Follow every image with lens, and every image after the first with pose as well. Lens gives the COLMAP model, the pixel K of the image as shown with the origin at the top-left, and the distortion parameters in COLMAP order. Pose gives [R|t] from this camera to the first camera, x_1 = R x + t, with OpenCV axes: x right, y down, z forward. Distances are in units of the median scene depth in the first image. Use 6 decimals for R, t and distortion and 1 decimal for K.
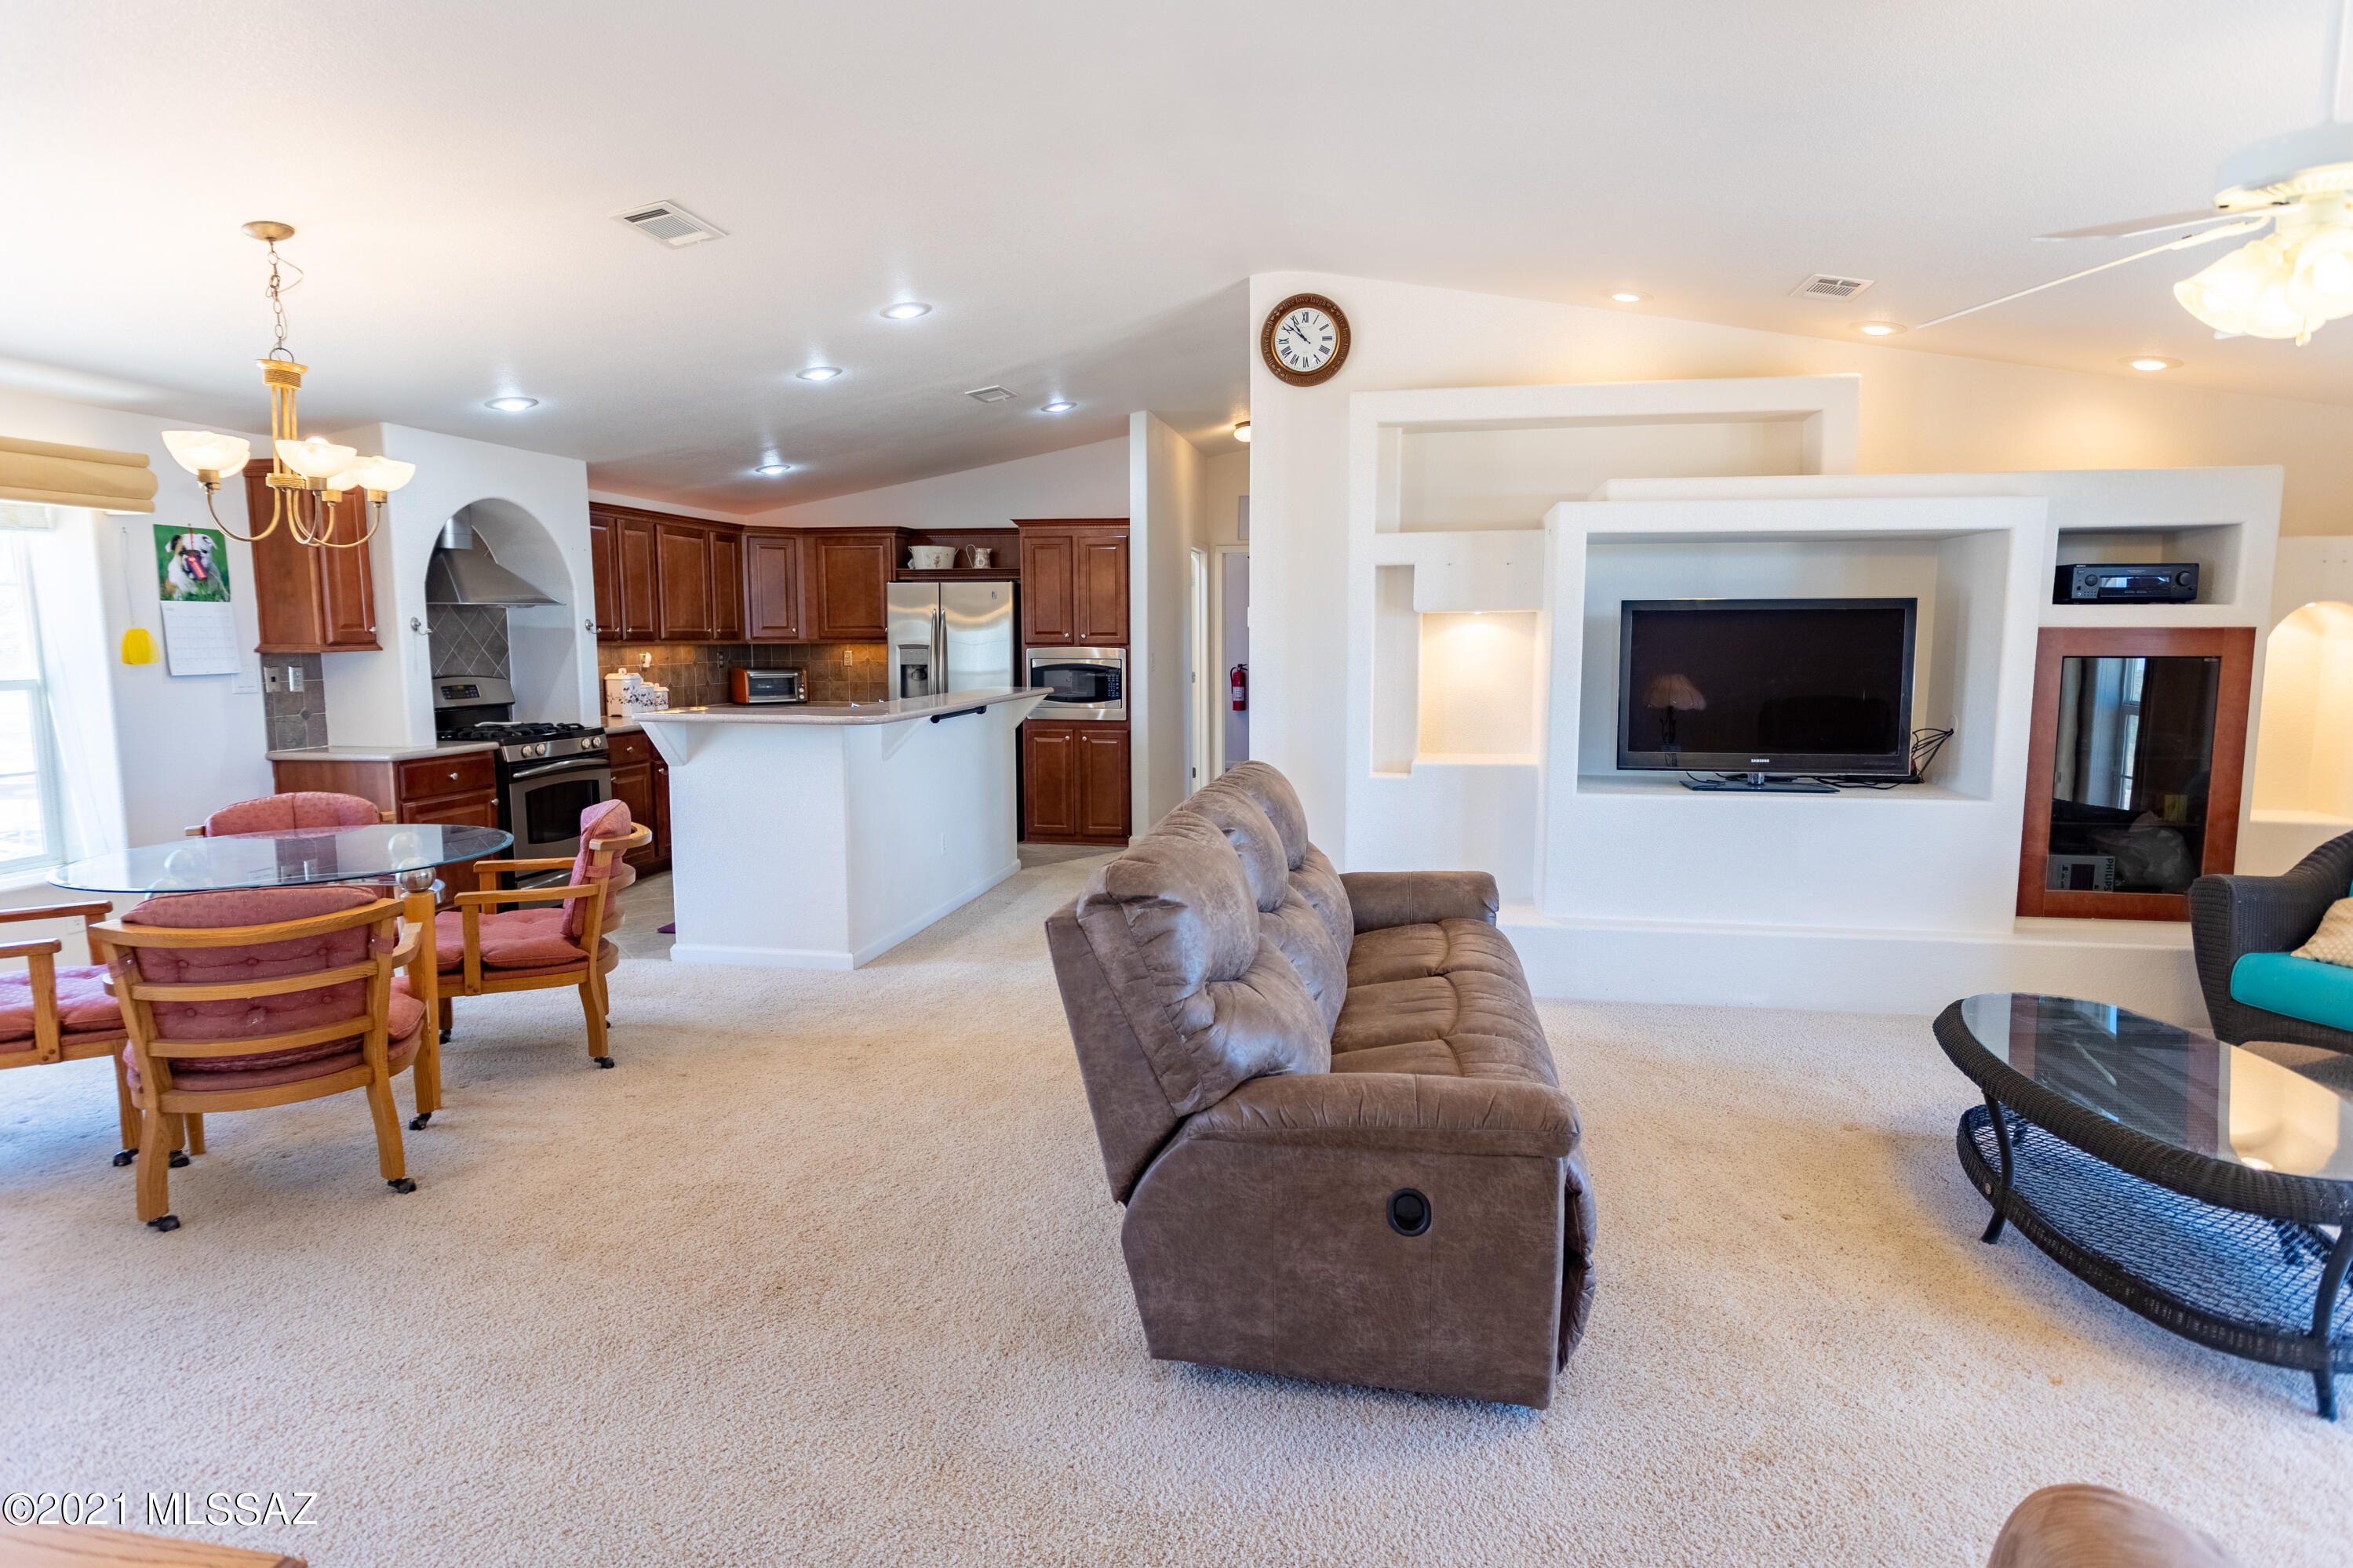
lens RADIAL K [[1279.7, 0, 1191.9], [0, 1279.7, 773.8], [0, 0, 1]] dist [-0.000184, 0.002112]
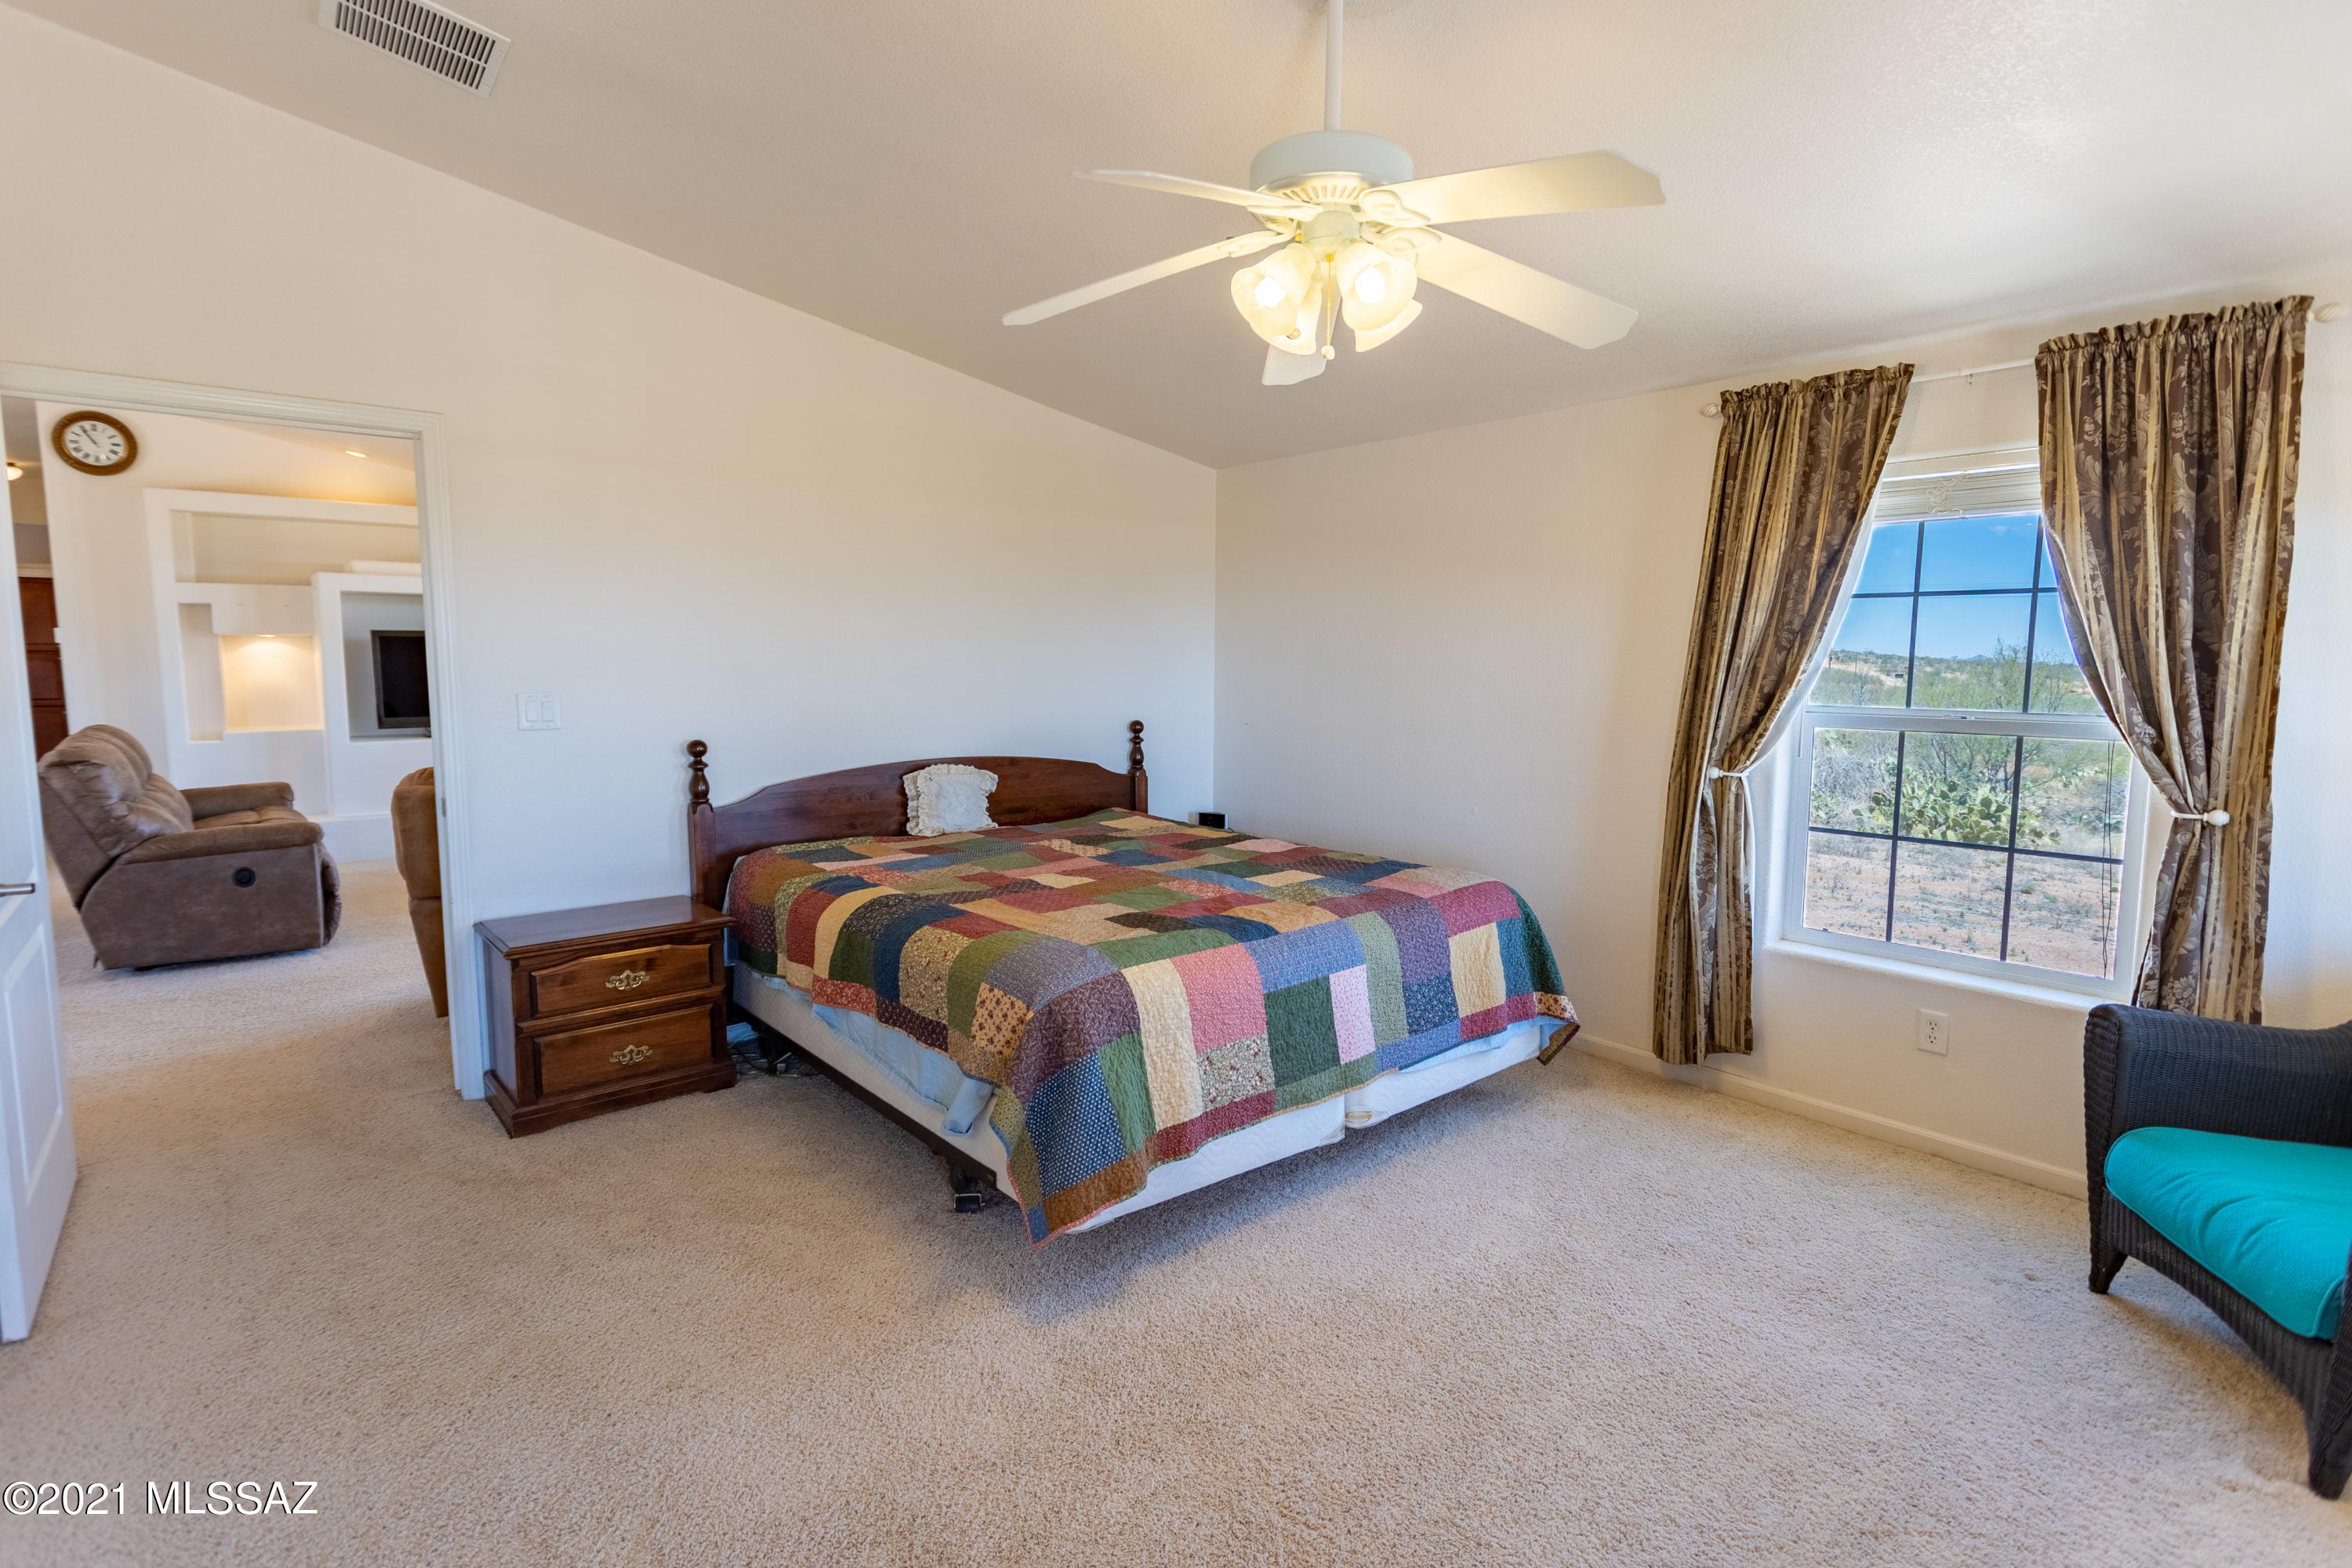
lens RADIAL K [[1116.8, 0, 1178.1], [0, 1116.8, 764.0], [0, 0, 1]] dist [0.001010, 0.000135]
pose [[0.632951, -0.074370, 0.770611, -0.134852], [0.081663, 0.996236, 0.029070, 0.080703], [-0.769873, 0.044530, 0.636642, -0.712139]]
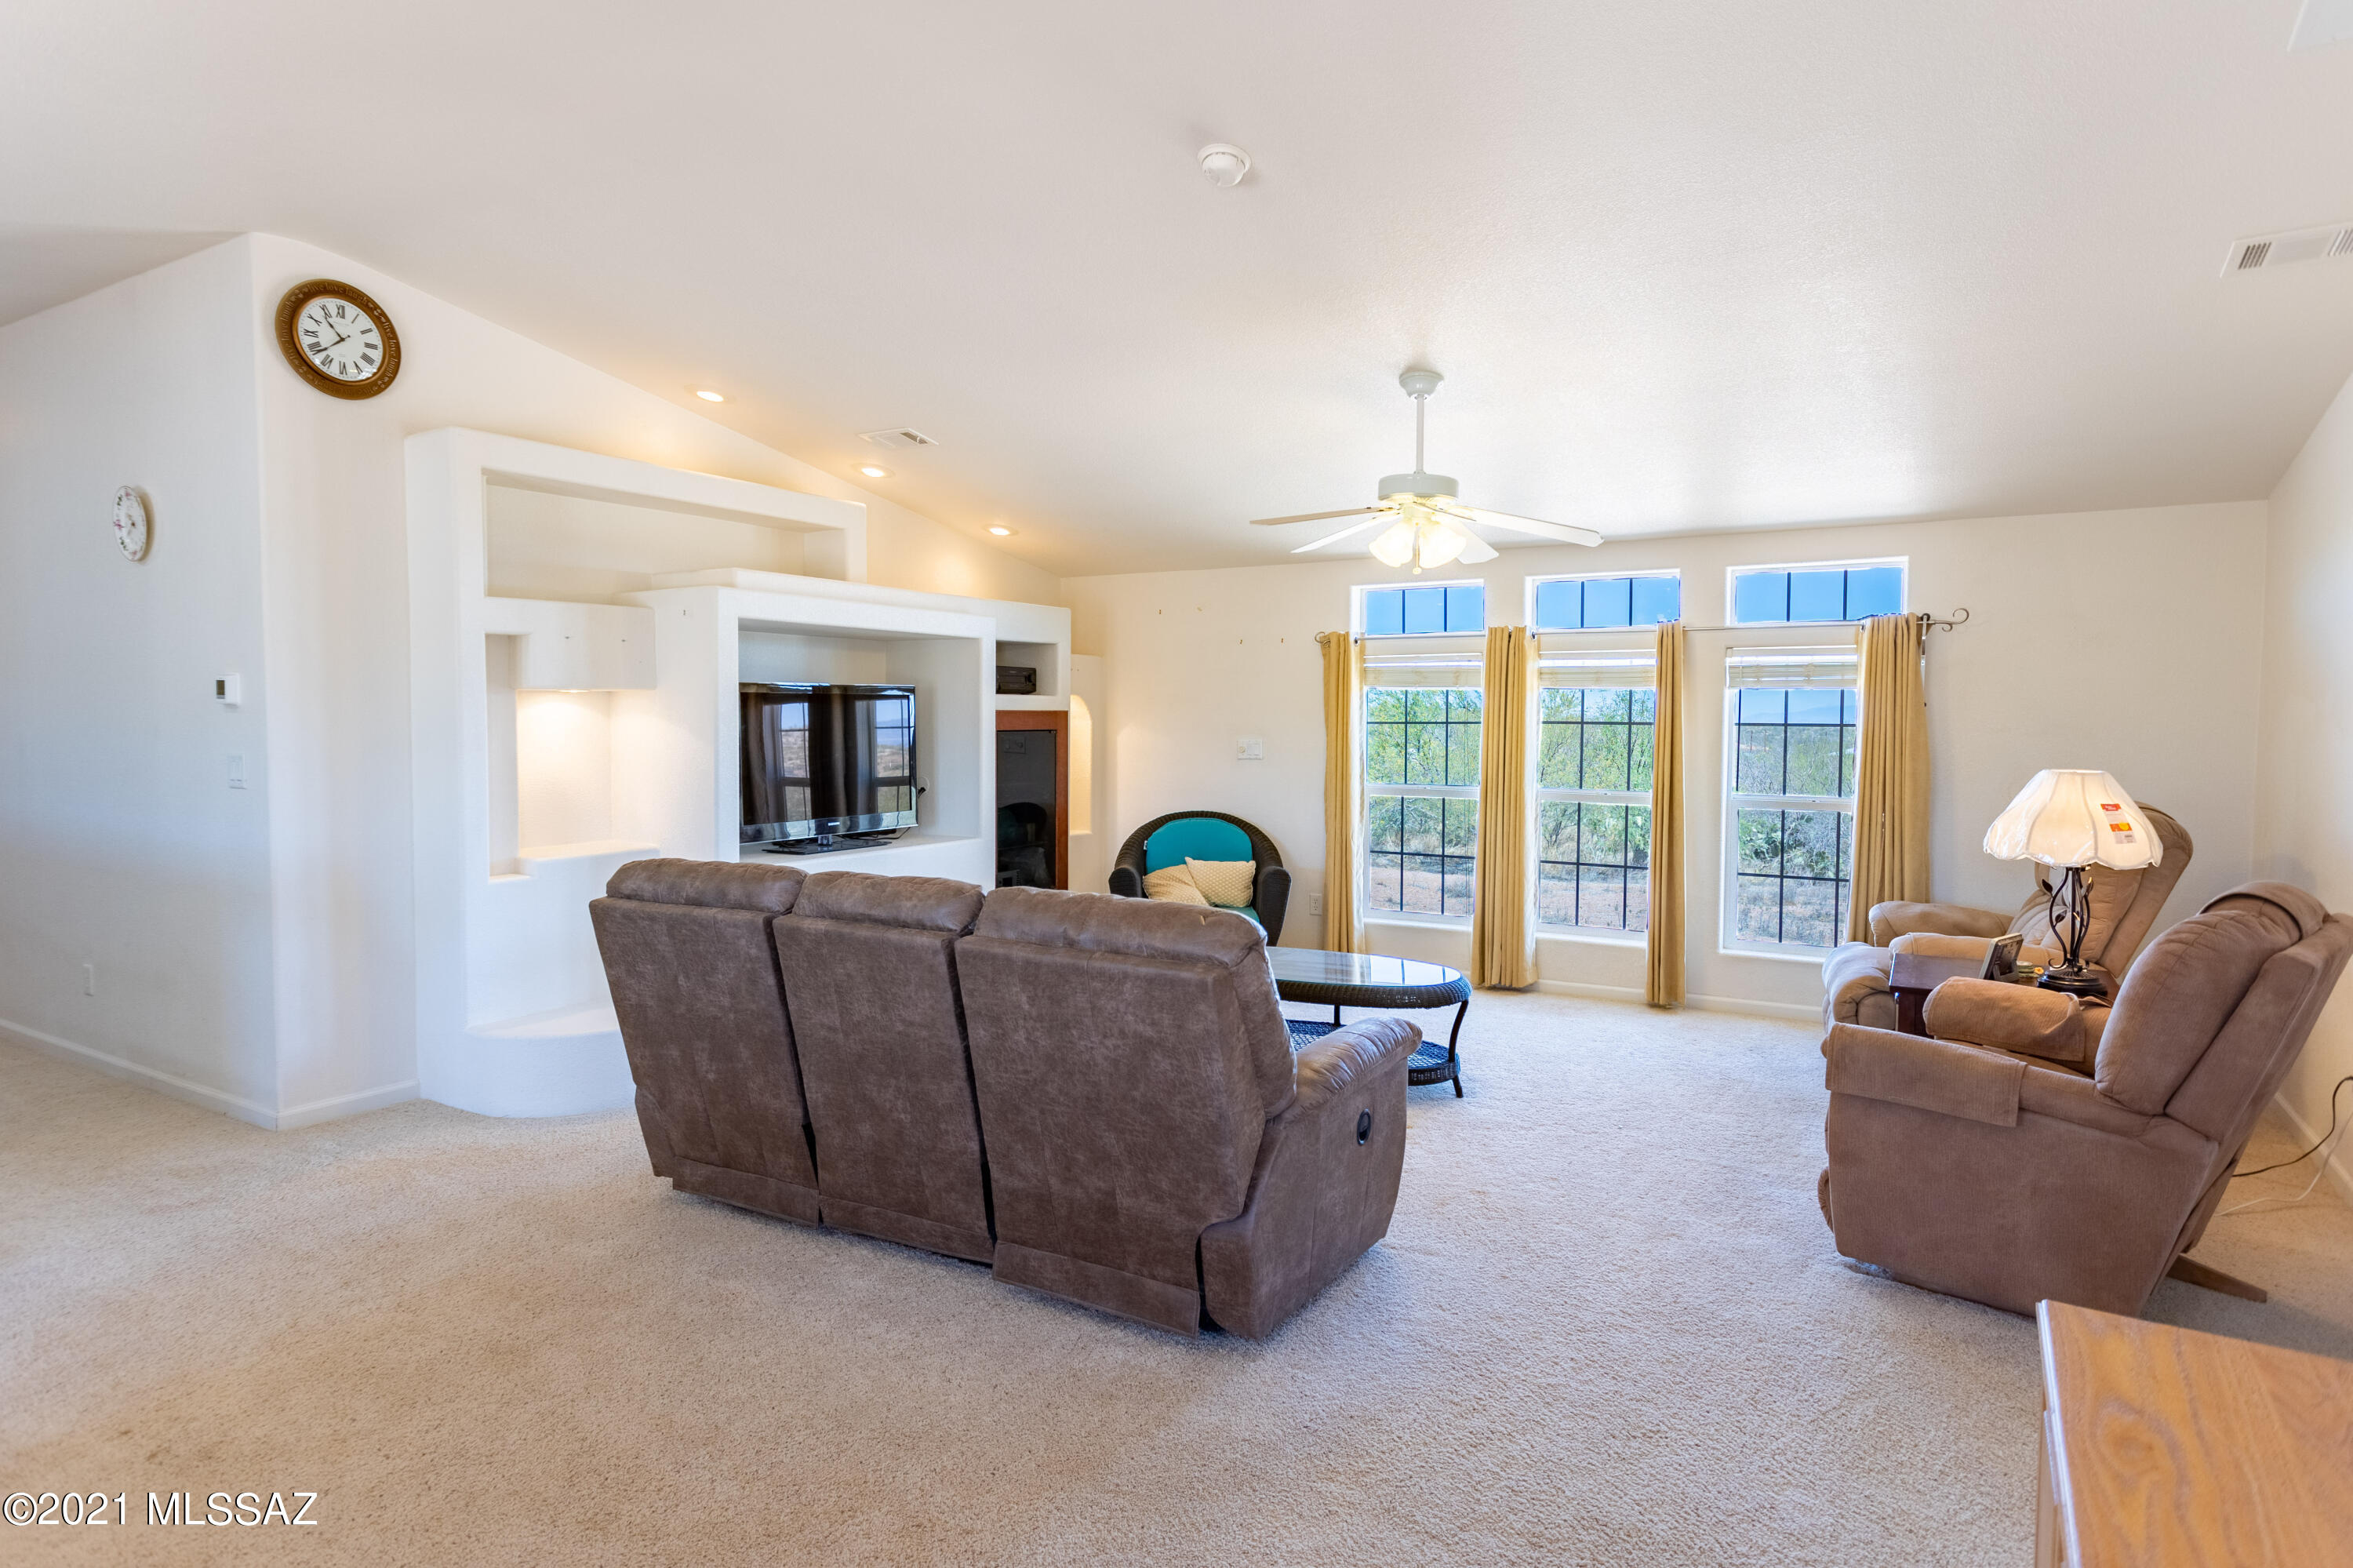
lens RADIAL K [[1280.0, 0, 1191.9], [0, 1280.0, 773.8], [0, 0, 1]] dist [-0.000184, 0.002112]
pose [[0.350211, -0.040962, 0.935775, -0.474207], [0.100024, 0.994966, 0.006120, -0.026833], [-0.931315, 0.091457, 0.352546, 0.260809]]
